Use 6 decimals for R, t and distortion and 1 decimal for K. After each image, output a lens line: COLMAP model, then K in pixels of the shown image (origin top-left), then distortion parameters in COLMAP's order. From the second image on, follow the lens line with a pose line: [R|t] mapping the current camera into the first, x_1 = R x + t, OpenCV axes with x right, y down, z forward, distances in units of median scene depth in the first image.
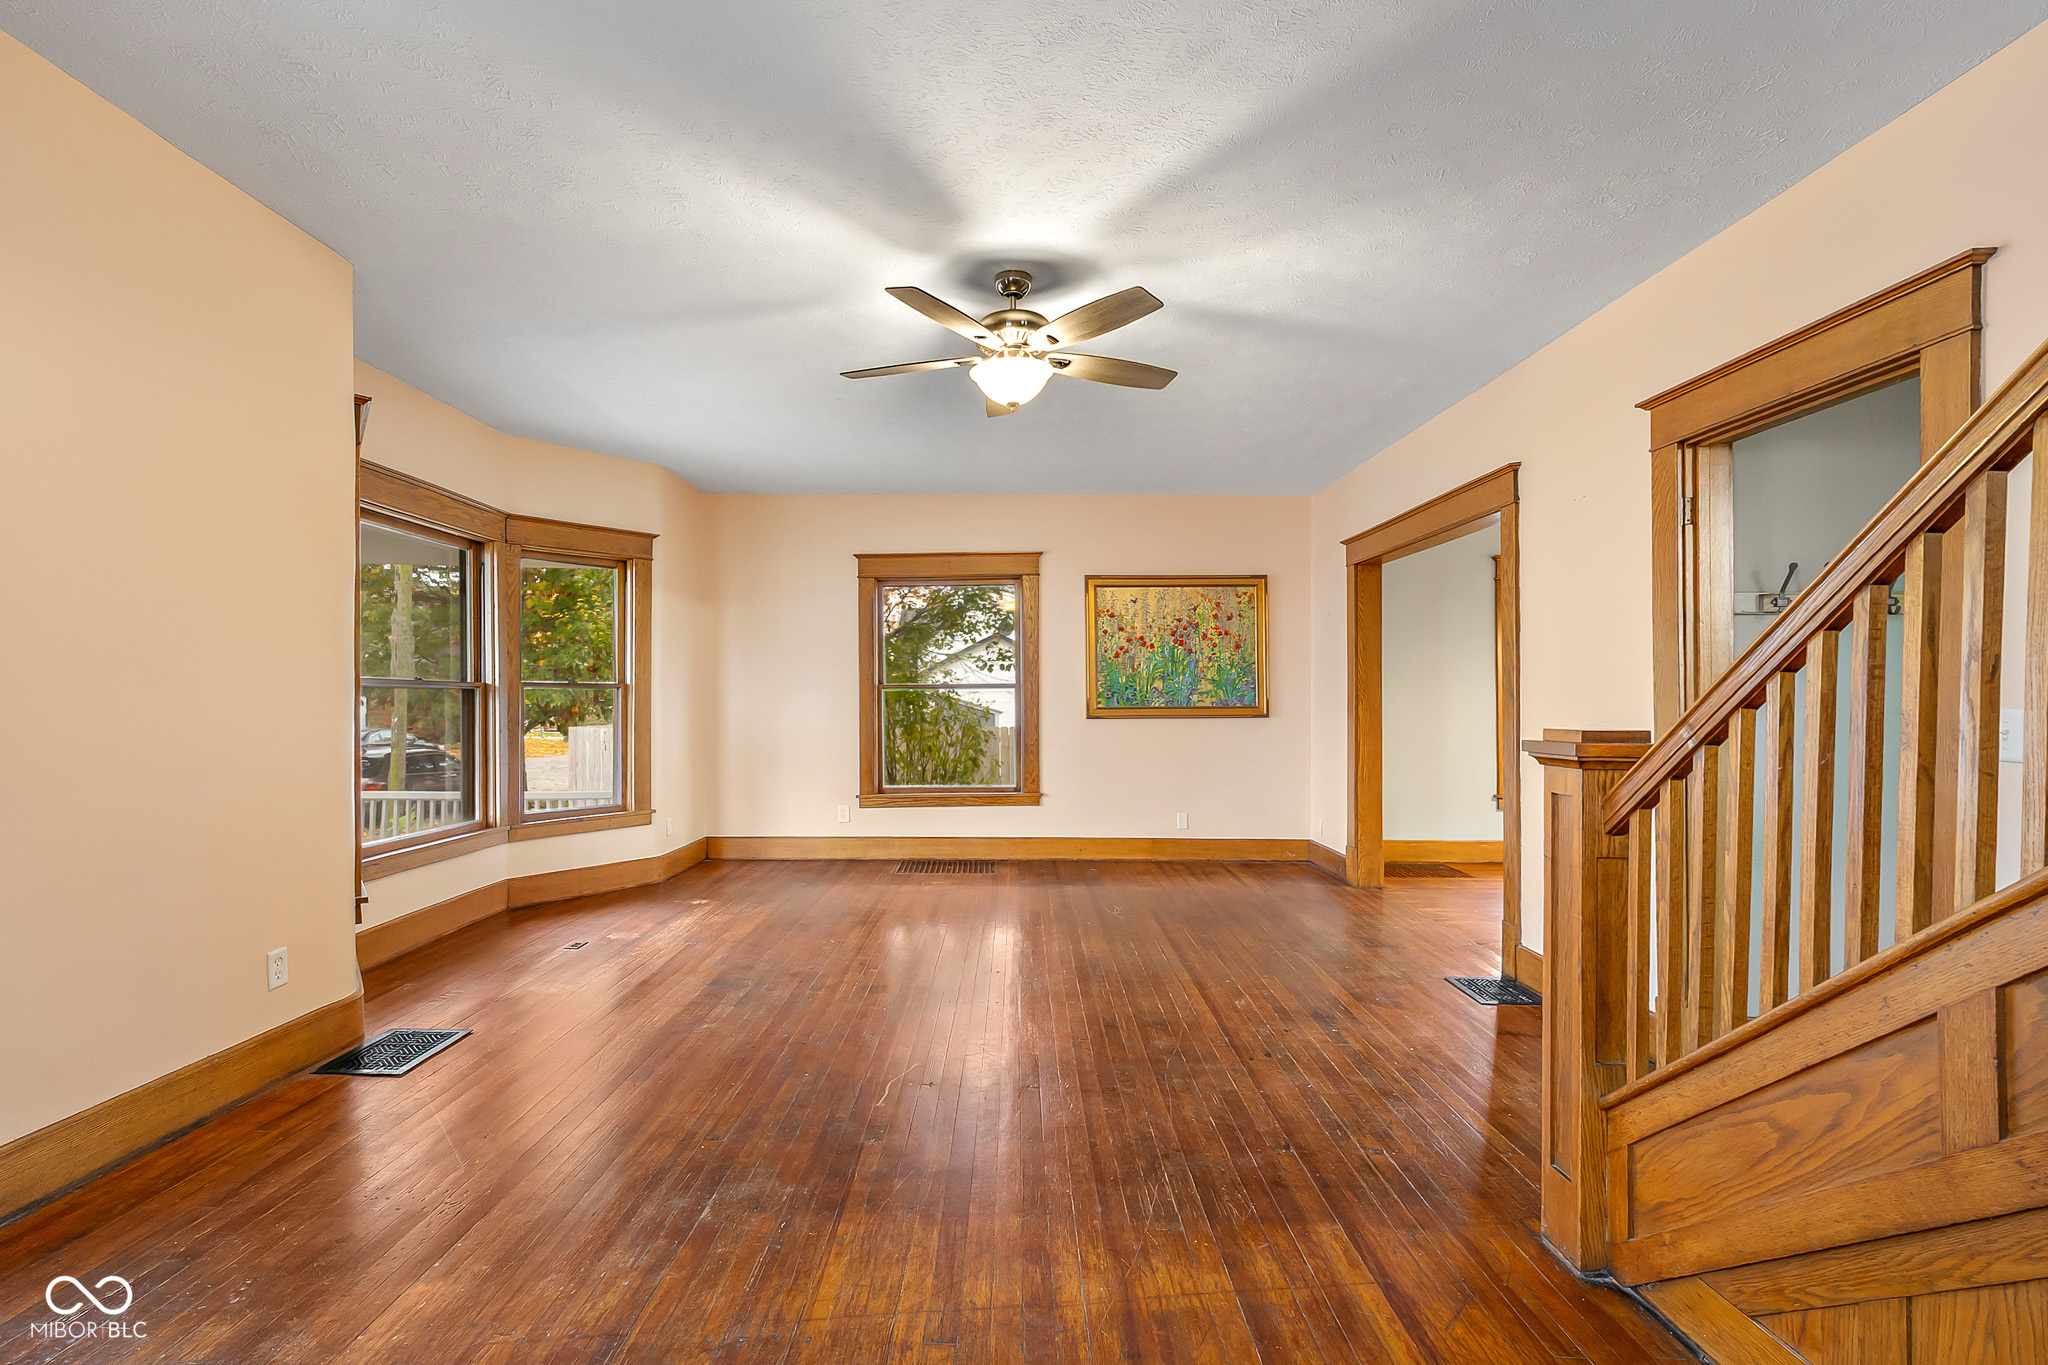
lens RADIAL K [[914.2, 0, 1027.5], [0, 914.2, 691.4], [0, 0, 1]] dist [-0.002391, 0.000001]
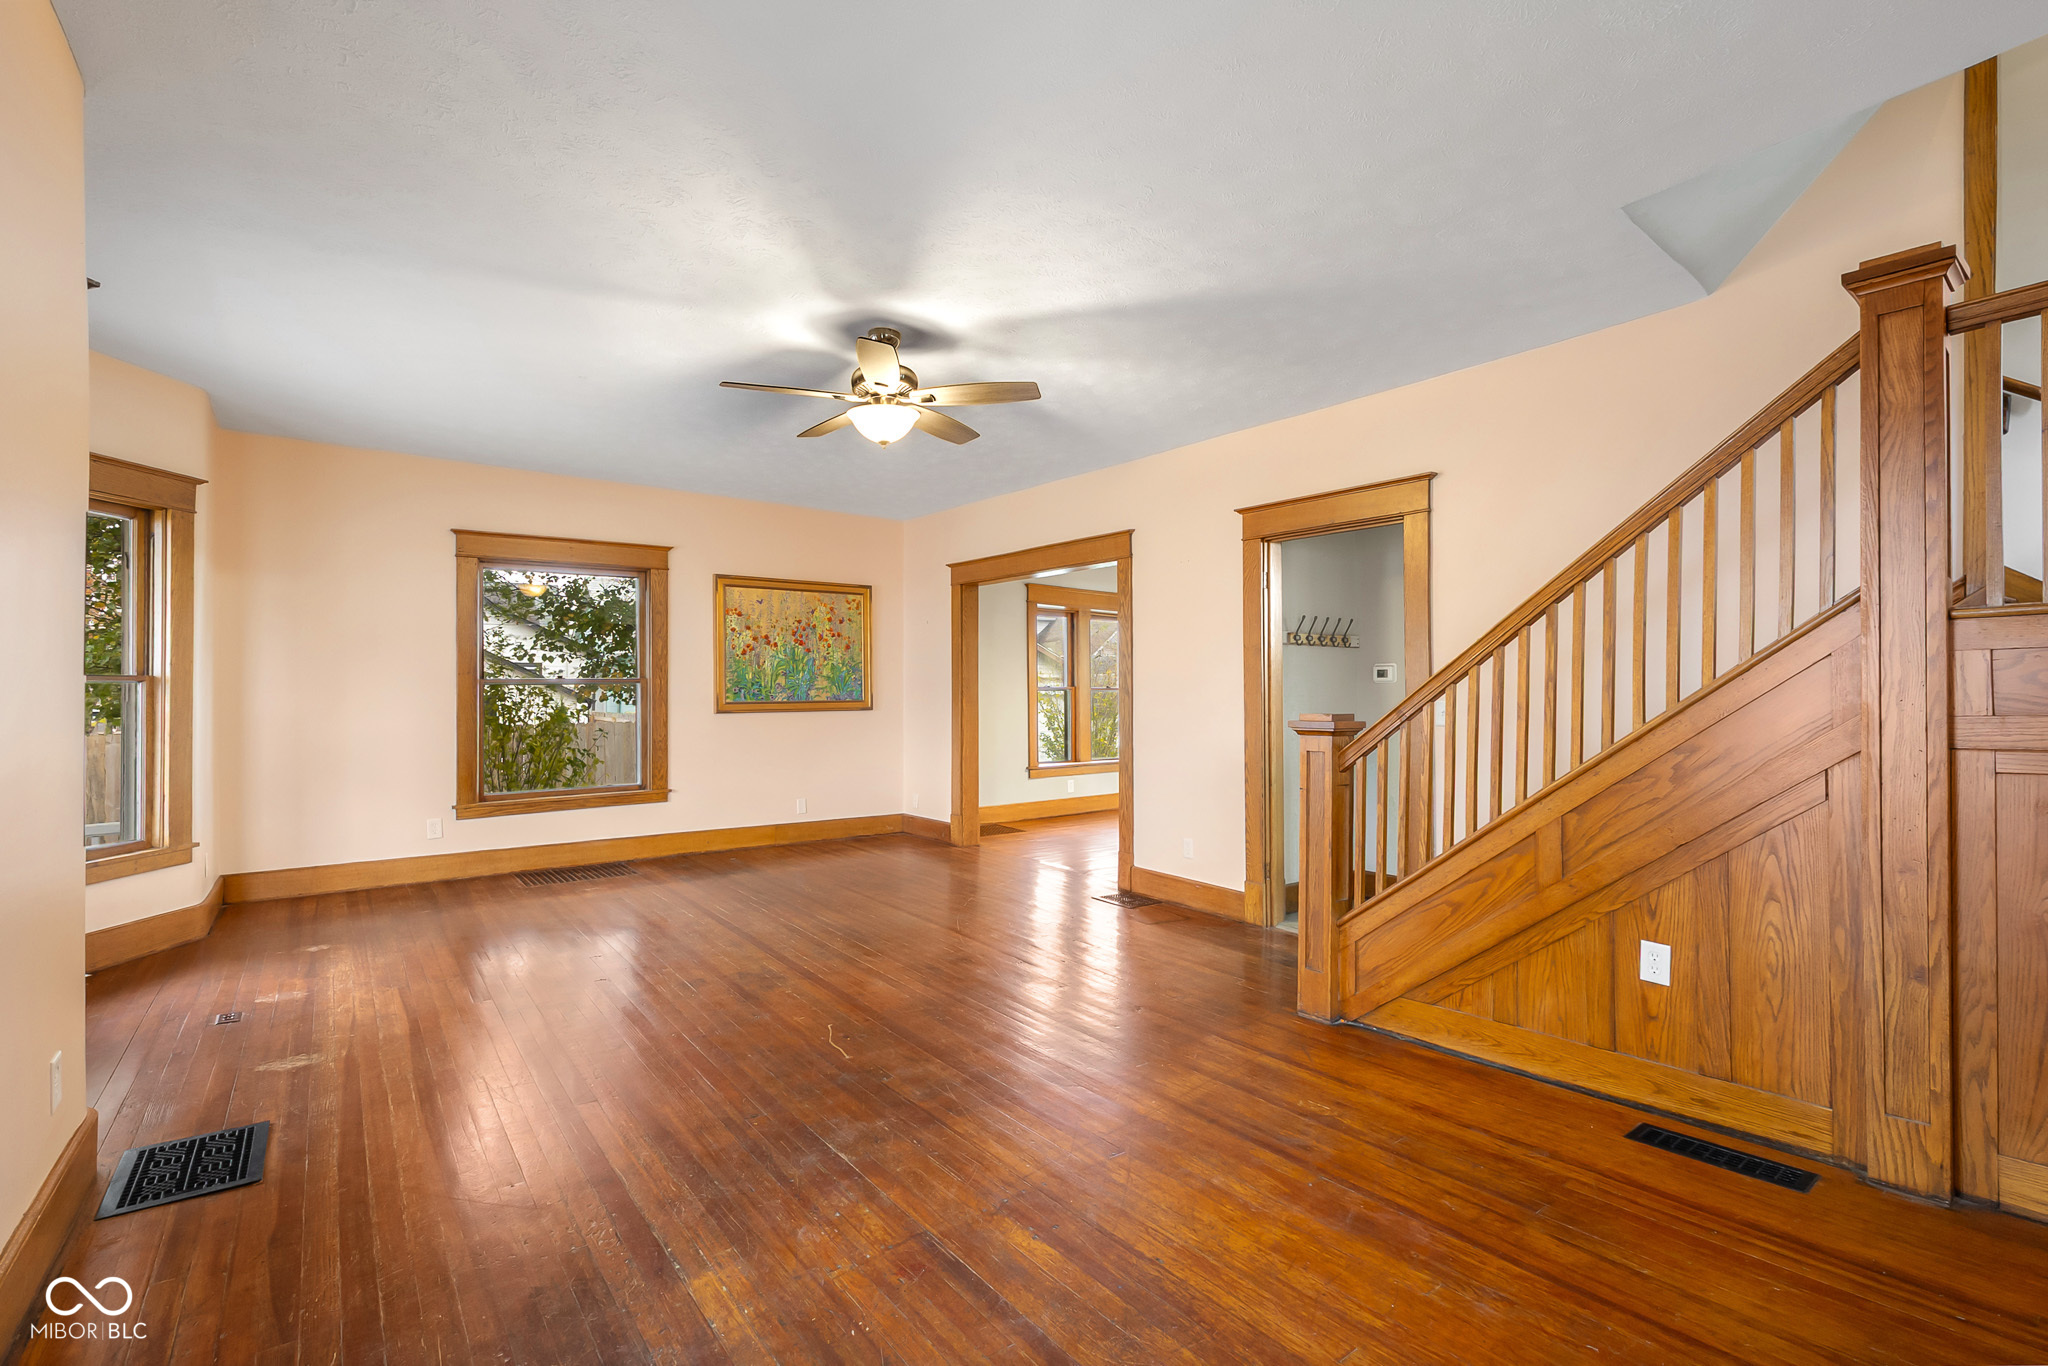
lens RADIAL K [[888.7, 0, 1024.0], [0, 888.7, 683.0], [0, 0, 1]] dist [-0.002113, 0.000028]
pose [[0.794871, 0.004935, 0.606759, -0.287304], [-0.004137, 0.999988, -0.002714, -0.003506], [-0.606765, -0.000353, 0.794881, -0.002481]]
